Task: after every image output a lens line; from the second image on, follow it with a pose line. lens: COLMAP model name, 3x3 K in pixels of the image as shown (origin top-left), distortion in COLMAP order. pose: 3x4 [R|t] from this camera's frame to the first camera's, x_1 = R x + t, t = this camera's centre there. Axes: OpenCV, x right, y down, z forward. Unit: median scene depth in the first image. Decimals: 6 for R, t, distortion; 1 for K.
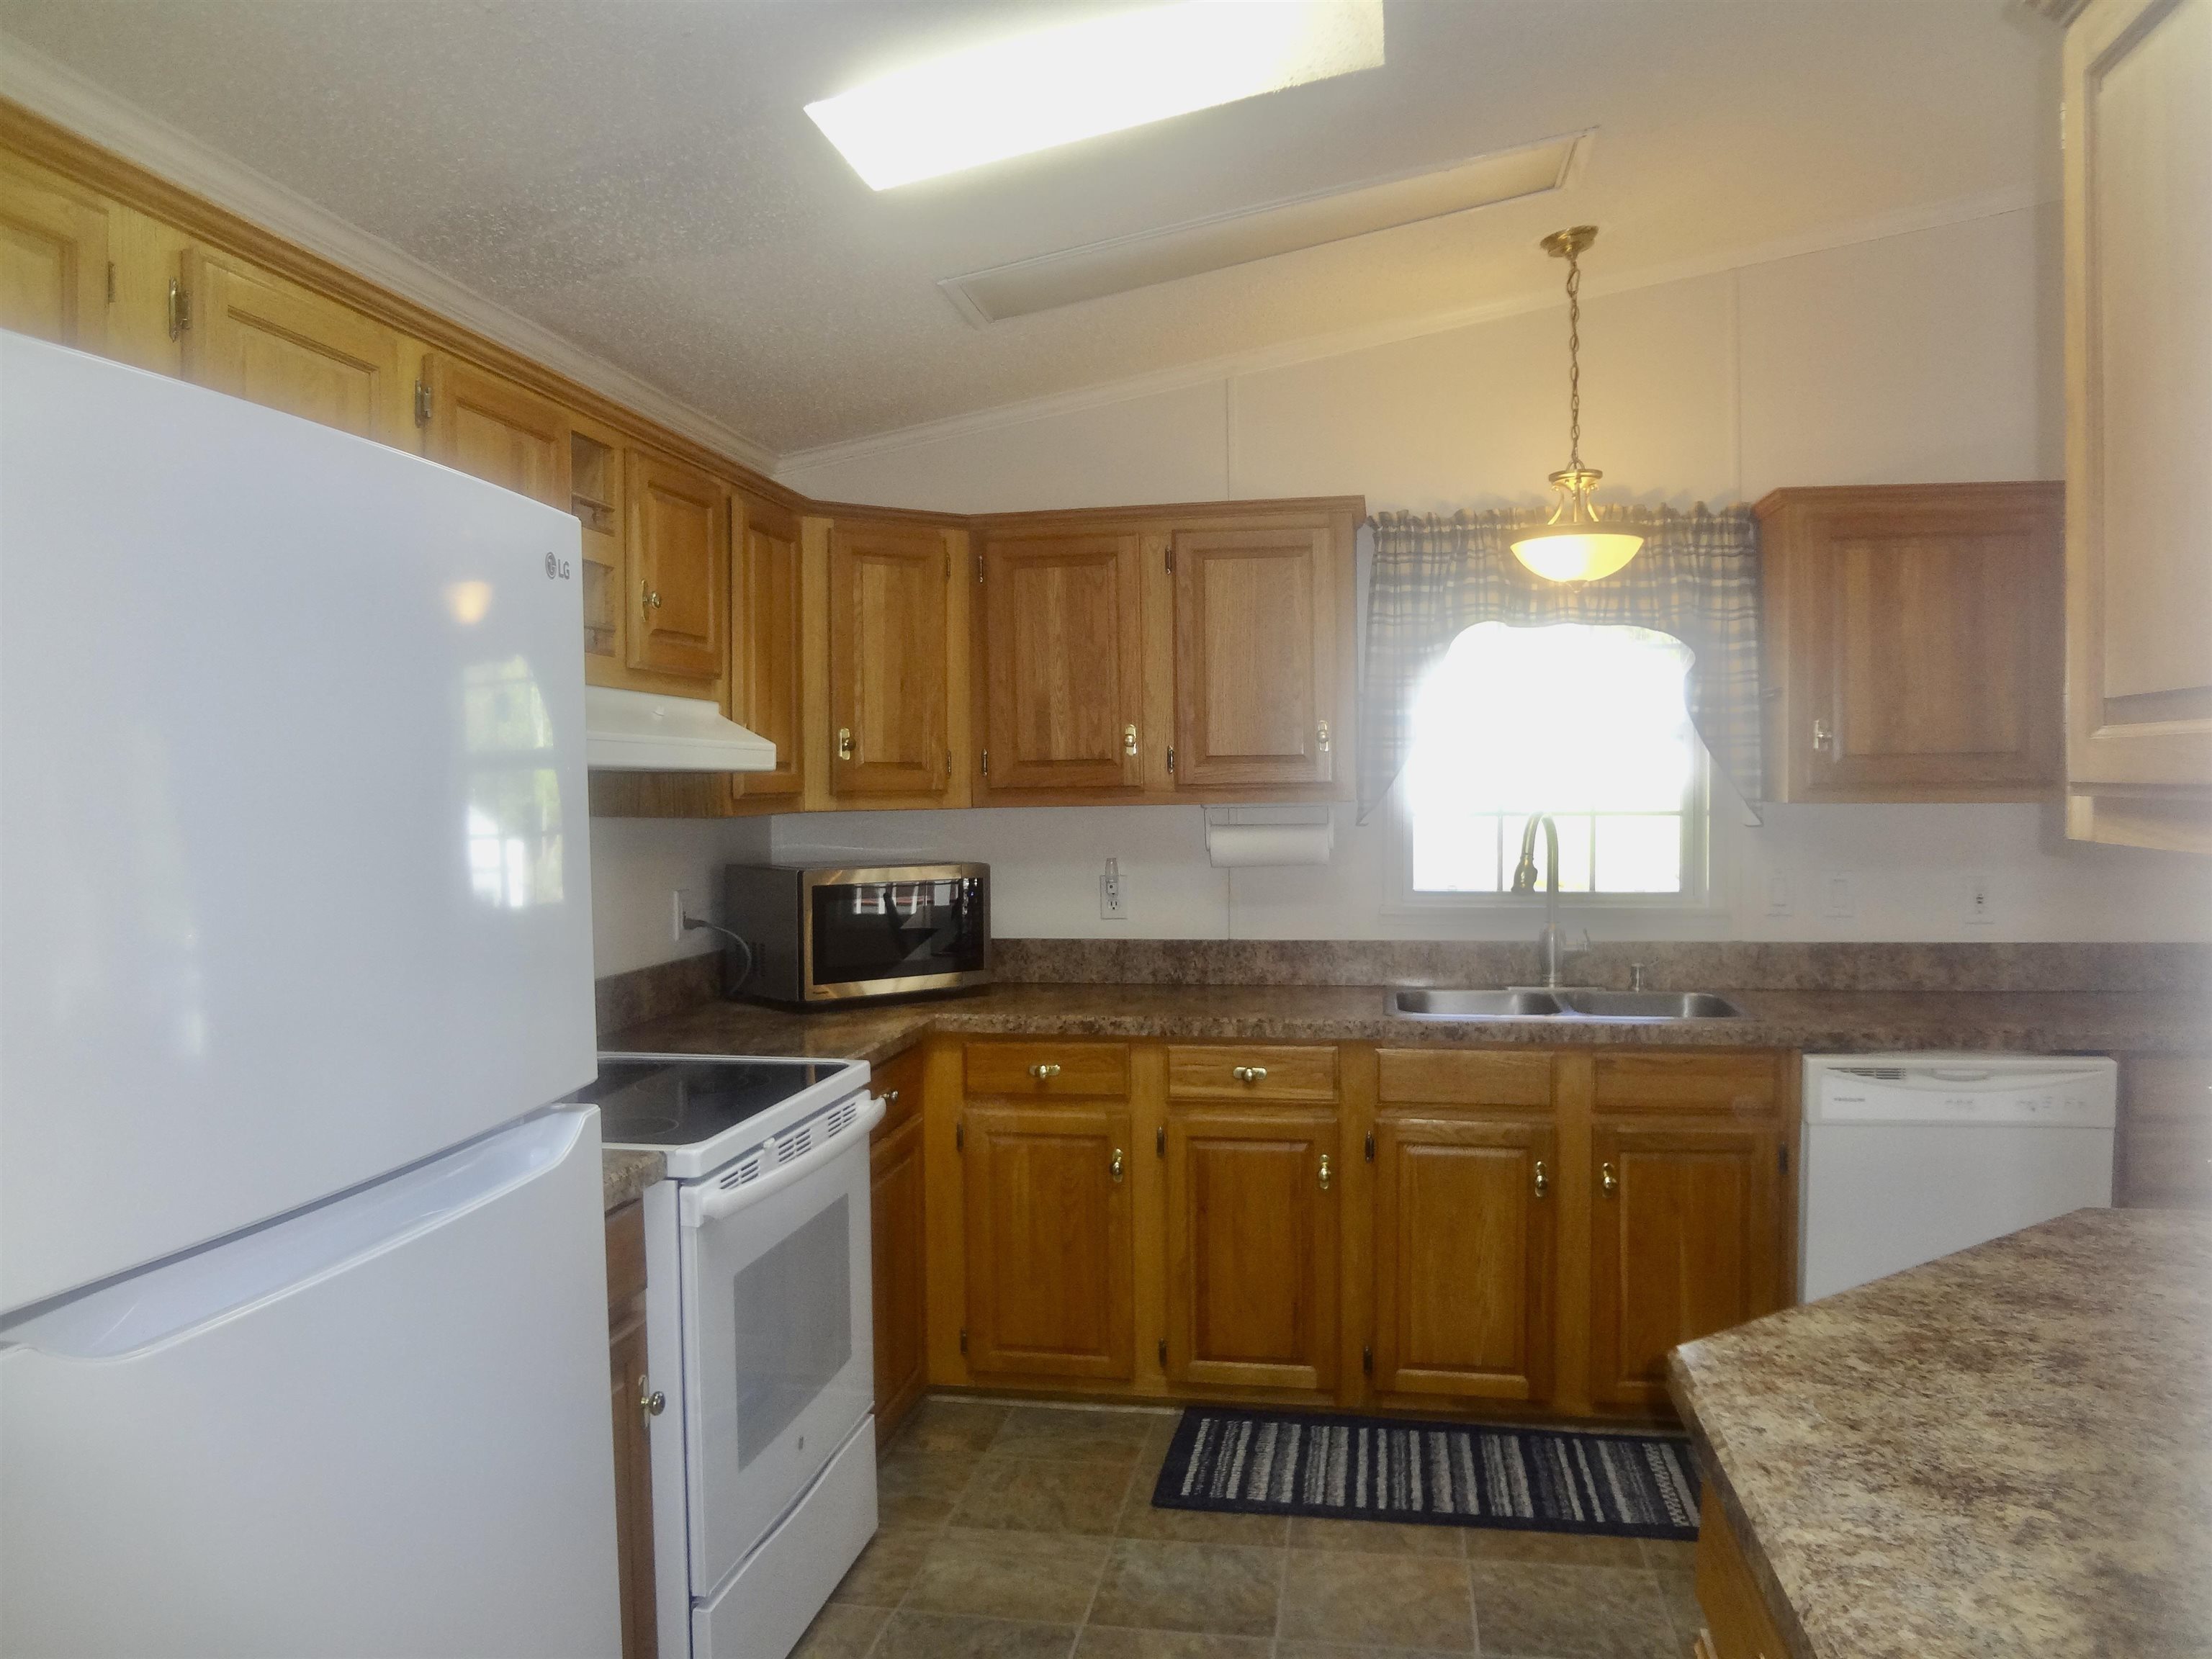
lens RADIAL K [[1669.8, 0, 1106.0], [0, 1669.8, 829.5], [0, 0, 1]] dist [-0.035004, 0.015967]
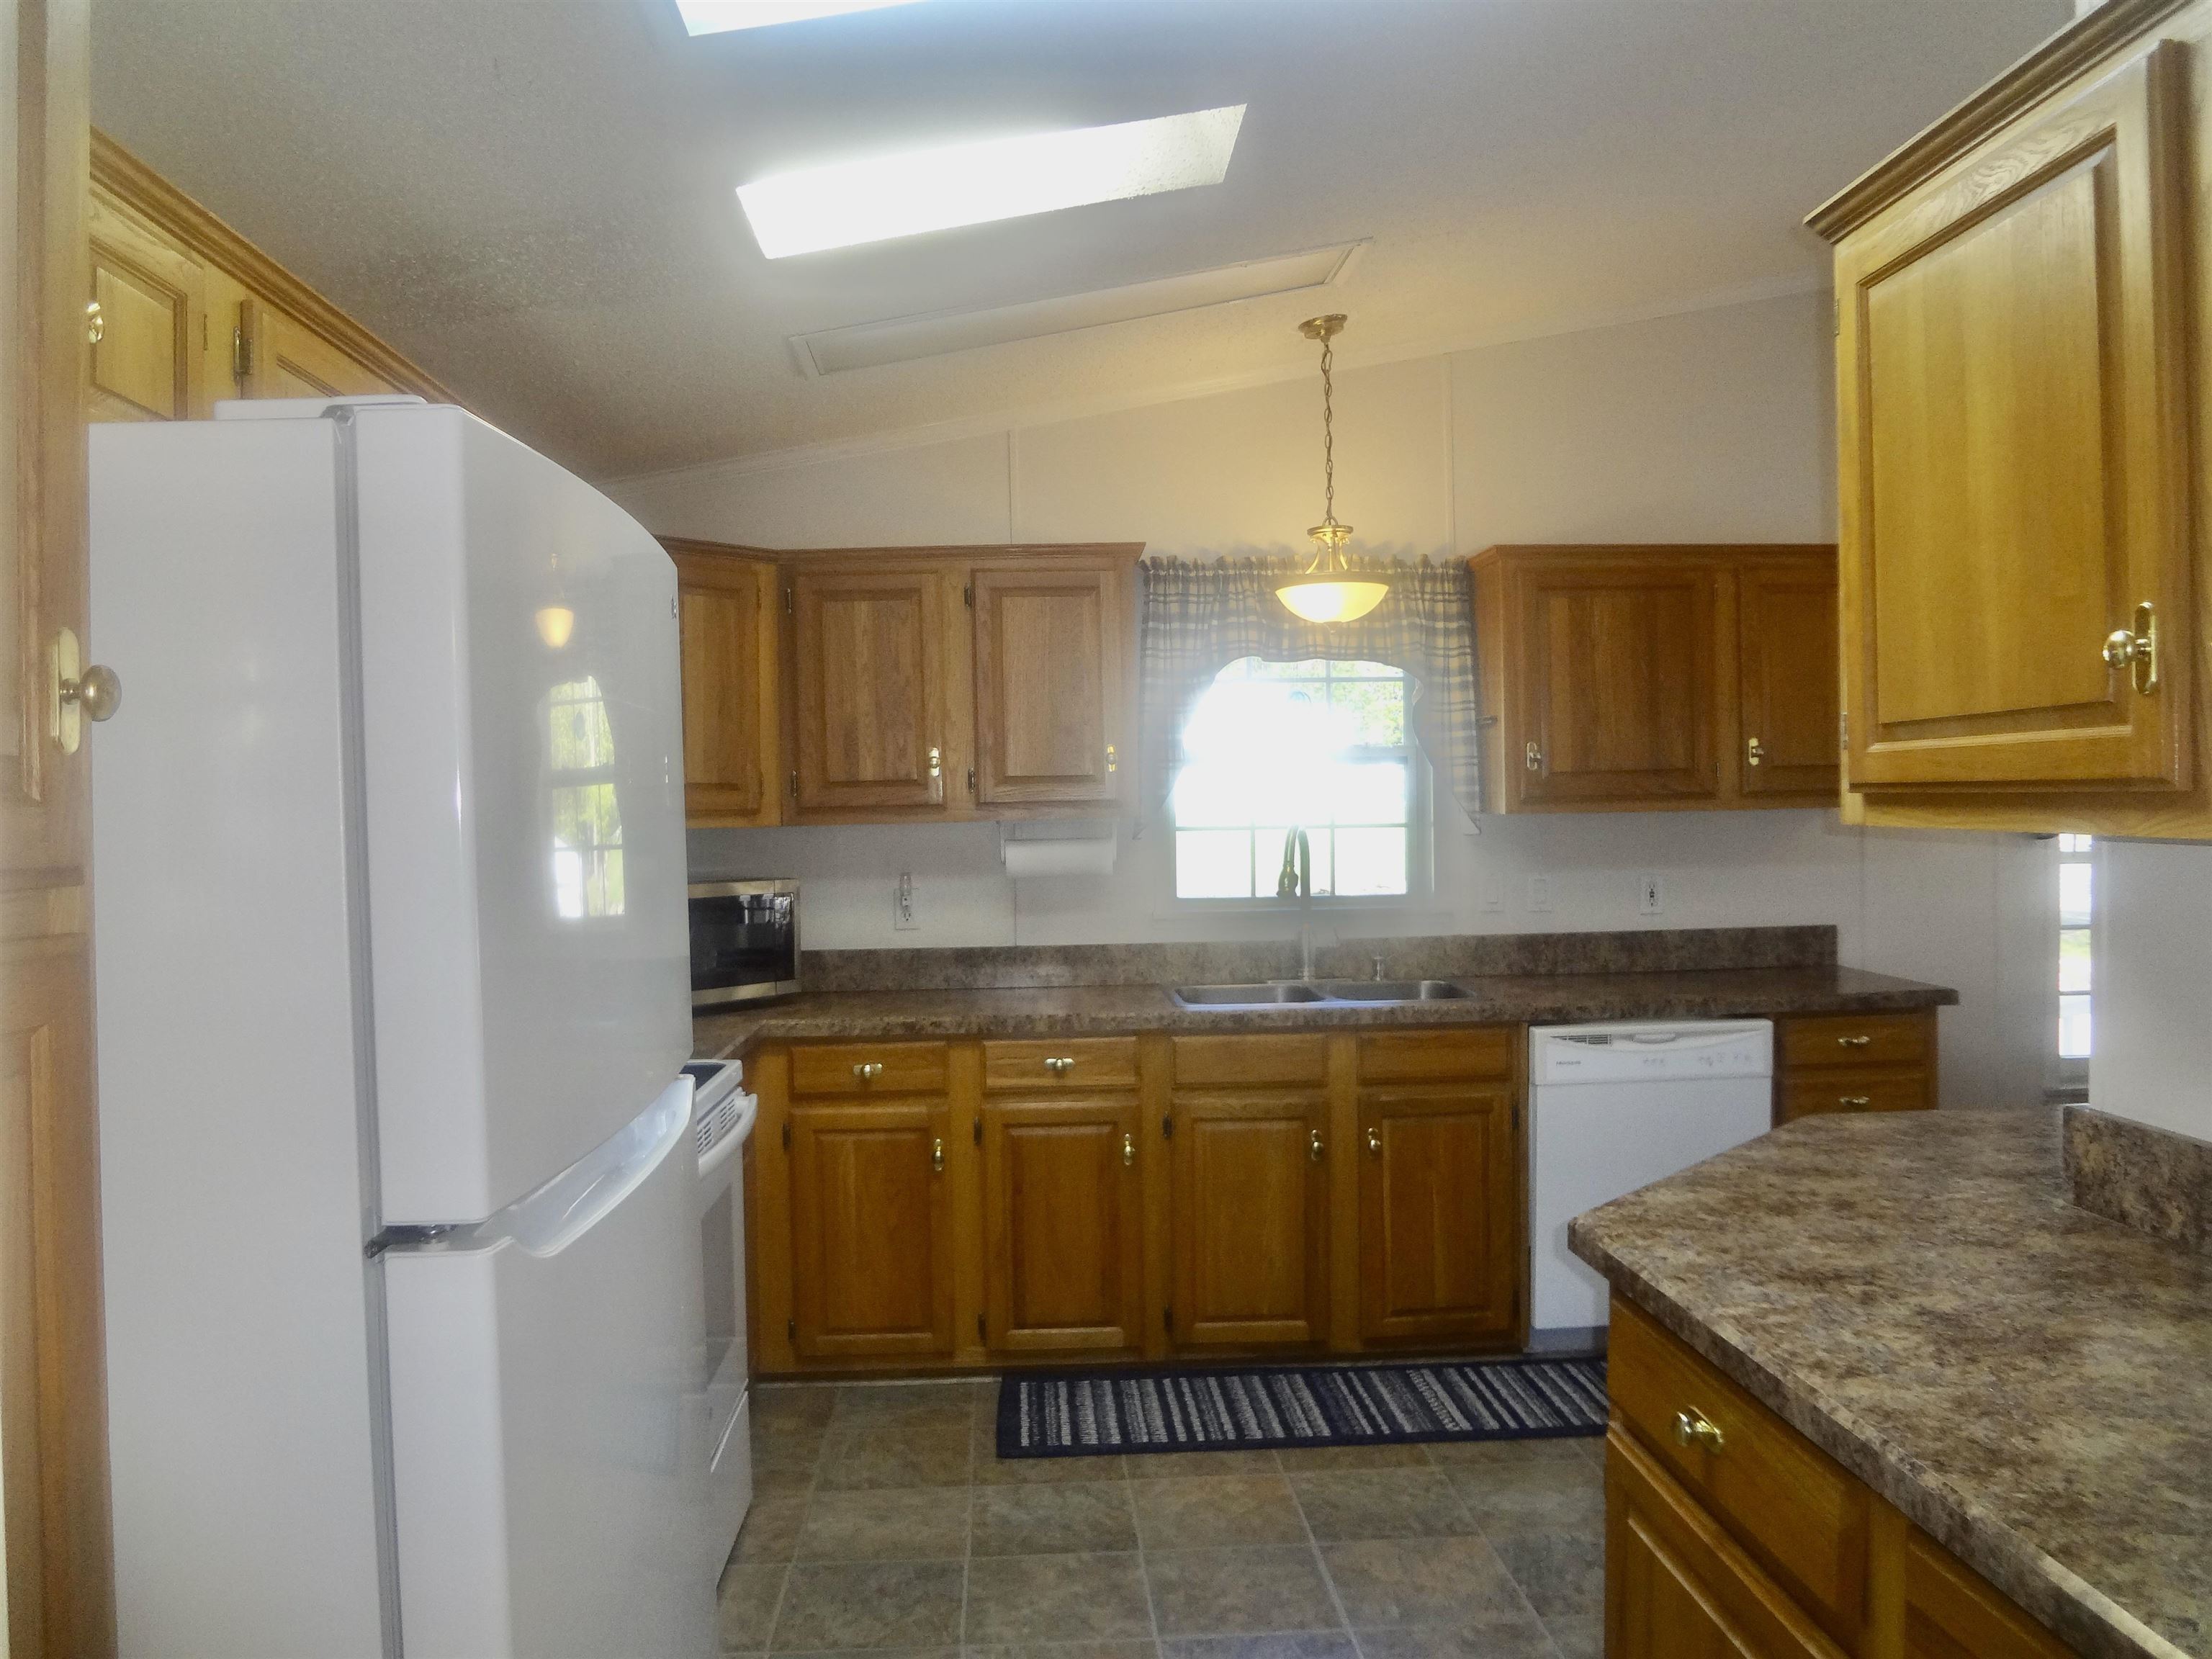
lens RADIAL K [[1669.8, 0, 1106.0], [0, 1669.8, 829.5], [0, 0, 1]] dist [-0.035004, 0.015967]
pose [[0.975866, -0.011093, 0.218089, -0.120092], [0.014674, 0.999783, -0.014809, 0.008122], [-0.217877, 0.017652, 0.975817, -0.083107]]
